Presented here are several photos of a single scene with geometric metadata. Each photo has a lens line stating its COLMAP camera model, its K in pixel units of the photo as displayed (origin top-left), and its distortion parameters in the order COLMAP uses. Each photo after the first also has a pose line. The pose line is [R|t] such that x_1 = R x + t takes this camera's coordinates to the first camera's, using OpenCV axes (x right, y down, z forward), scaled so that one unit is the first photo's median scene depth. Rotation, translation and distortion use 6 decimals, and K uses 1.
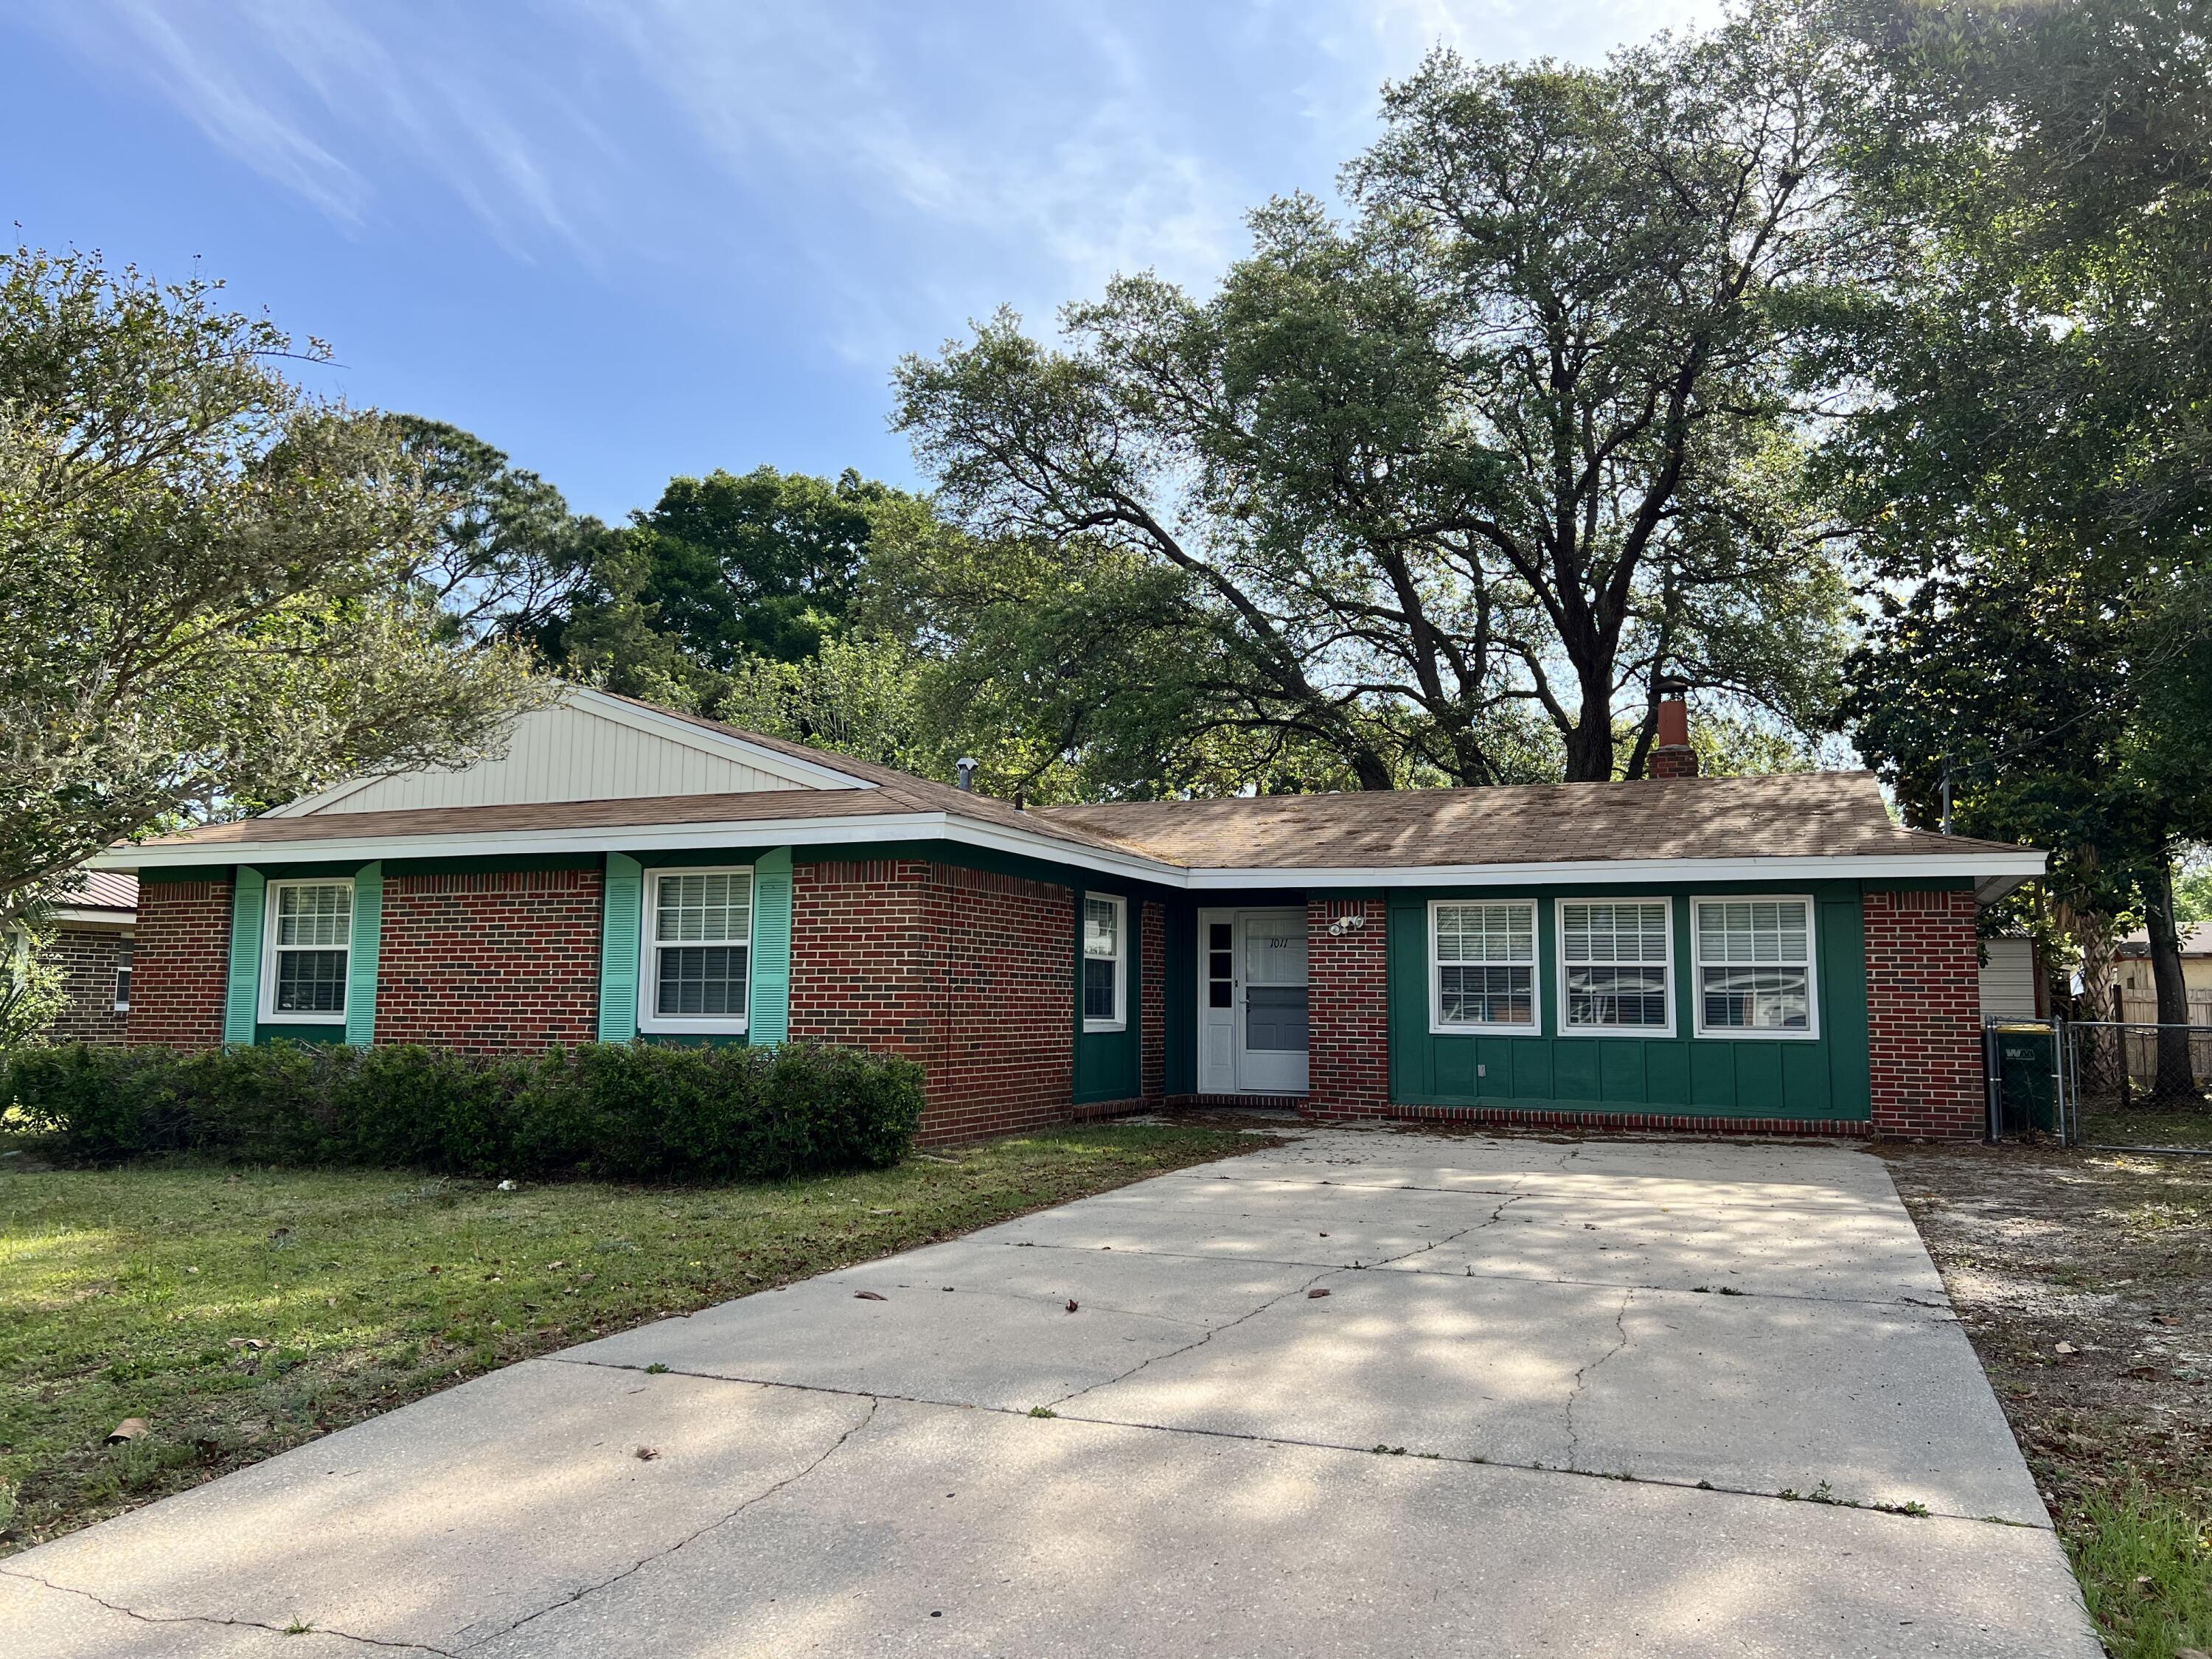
lens RADIAL K [[1657.5, 0, 1096.4], [0, 1657.5, 827.4], [0, 0, 1]] dist [0.048819, -0.003322]
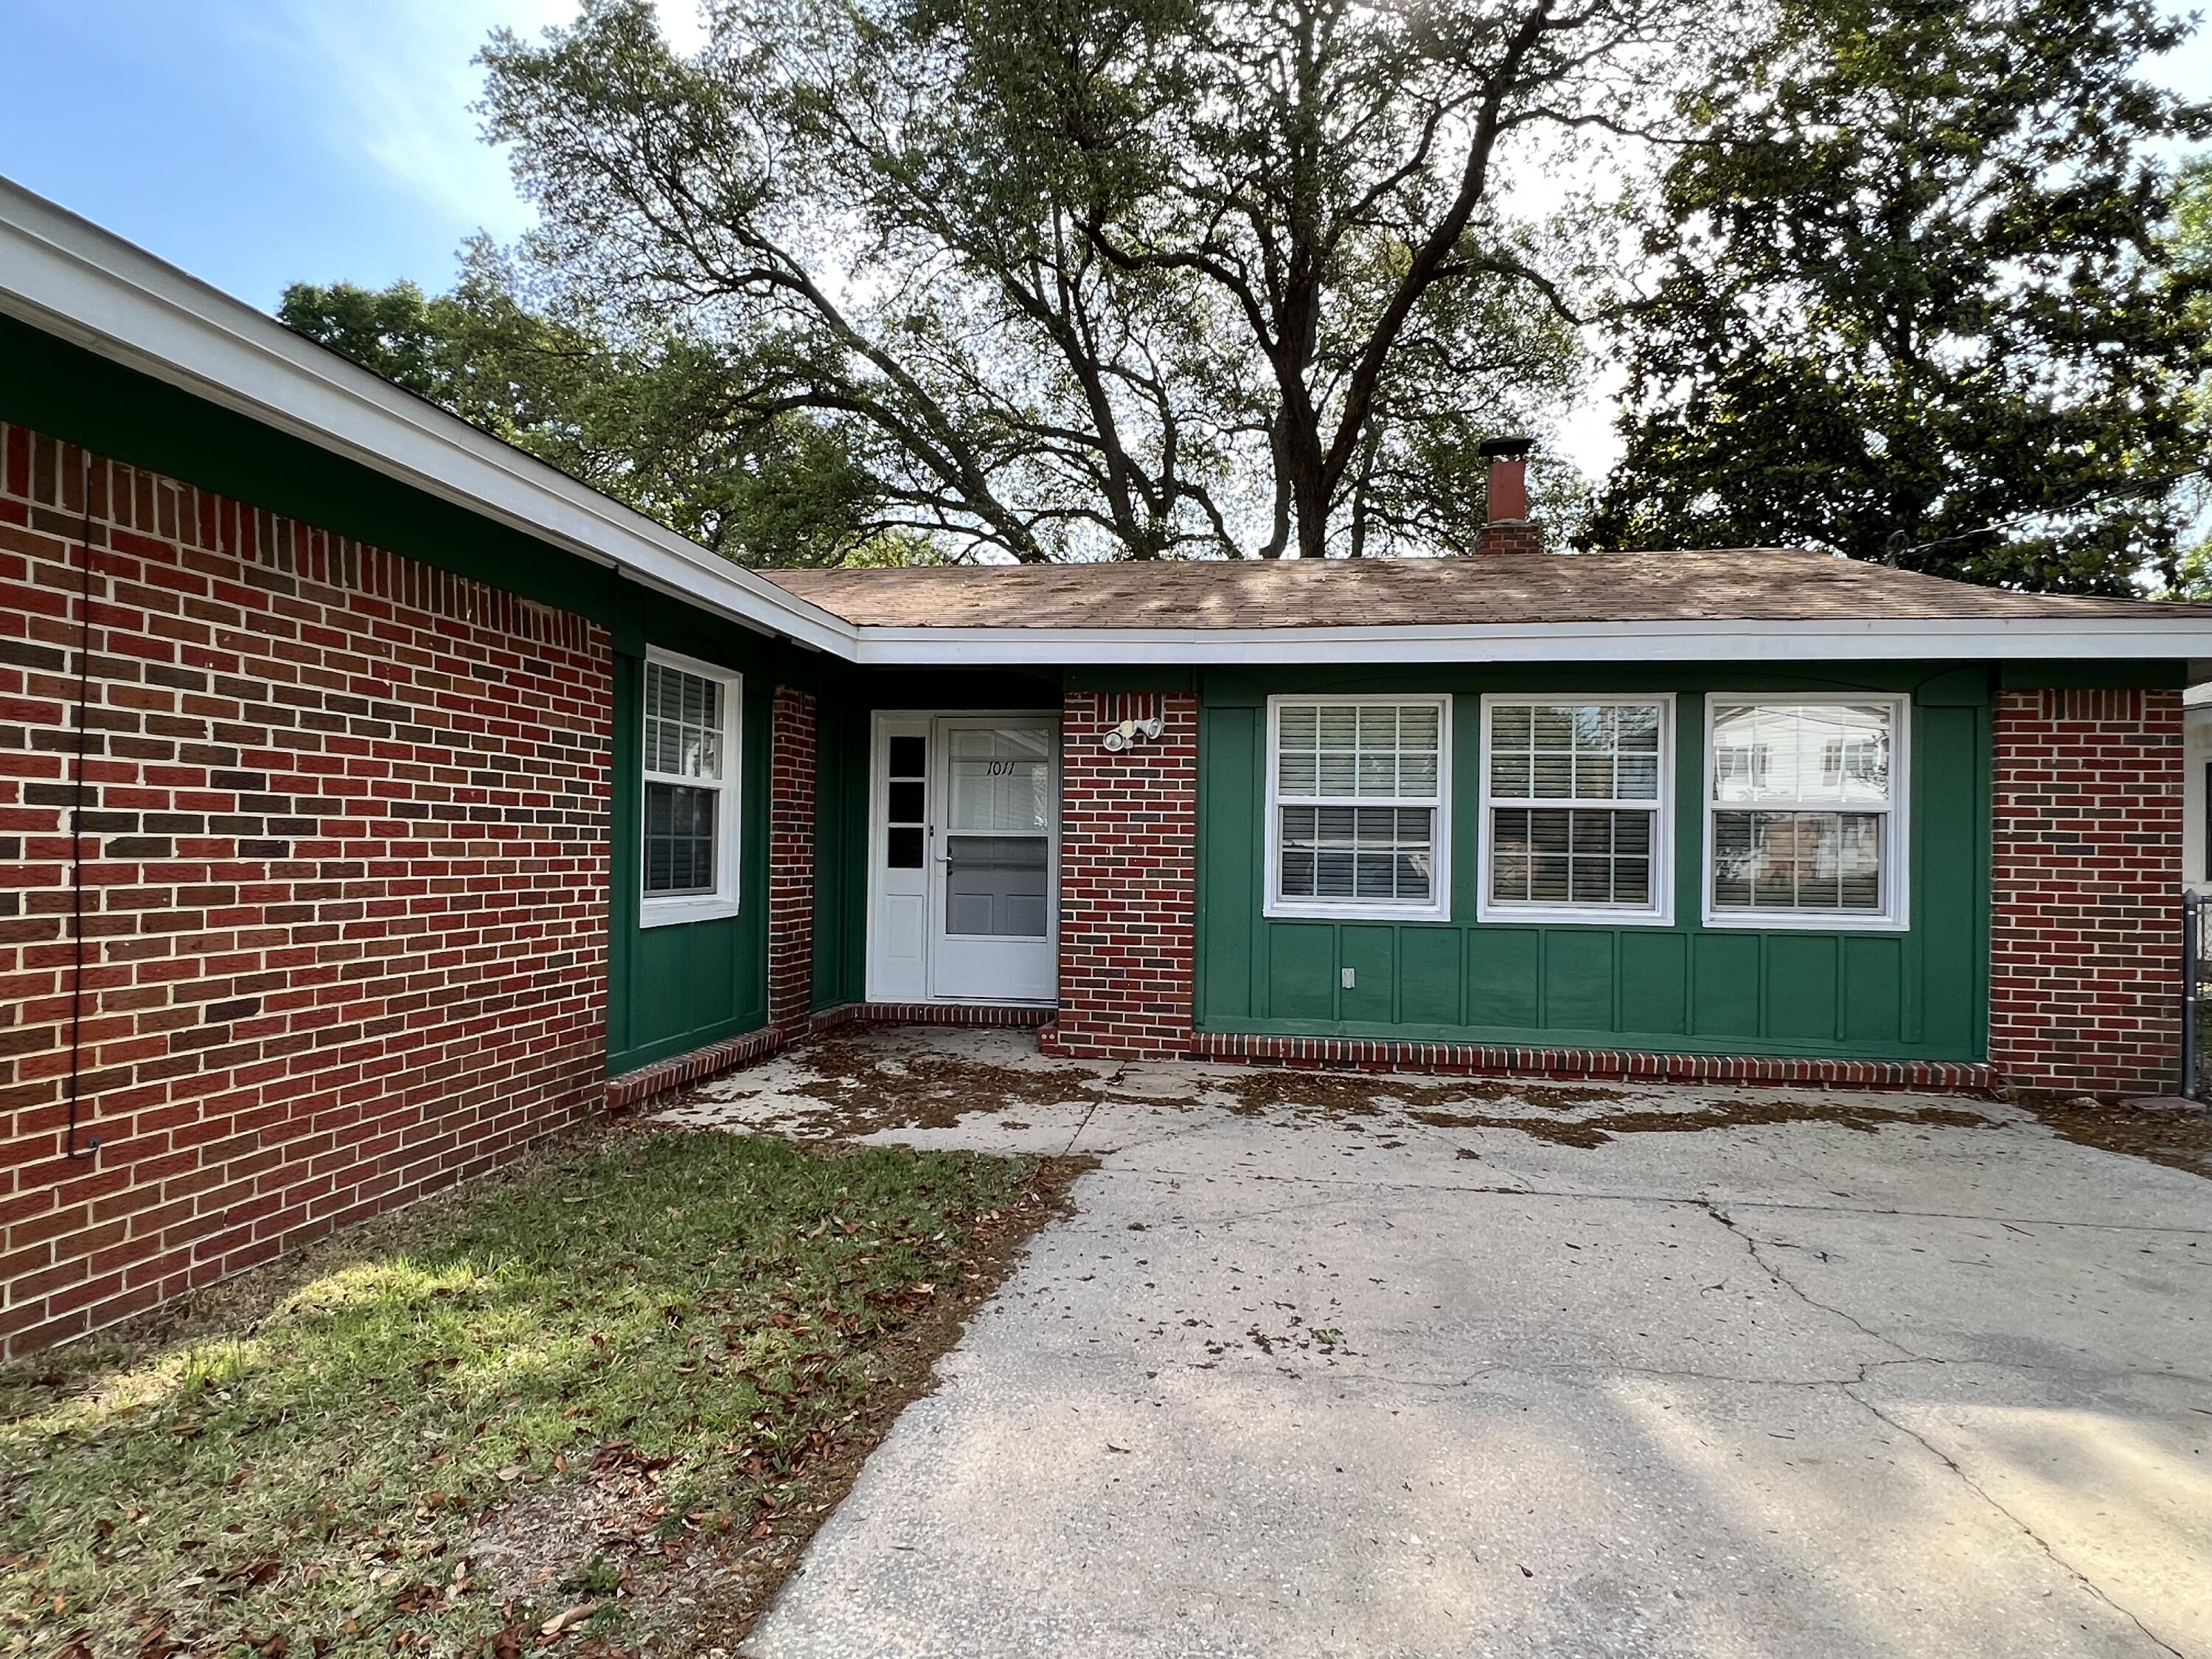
lens RADIAL K [[1248.7, 0, 1097.3], [0, 1248.7, 823.4], [0, 0, 1]] dist [0.033347, 0.000452]
pose [[0.968573, 0.009662, 0.248543, 0.027913], [-0.032656, 0.995535, 0.088562, 0.048307], [-0.246578, -0.093895, 0.964564, 0.536365]]
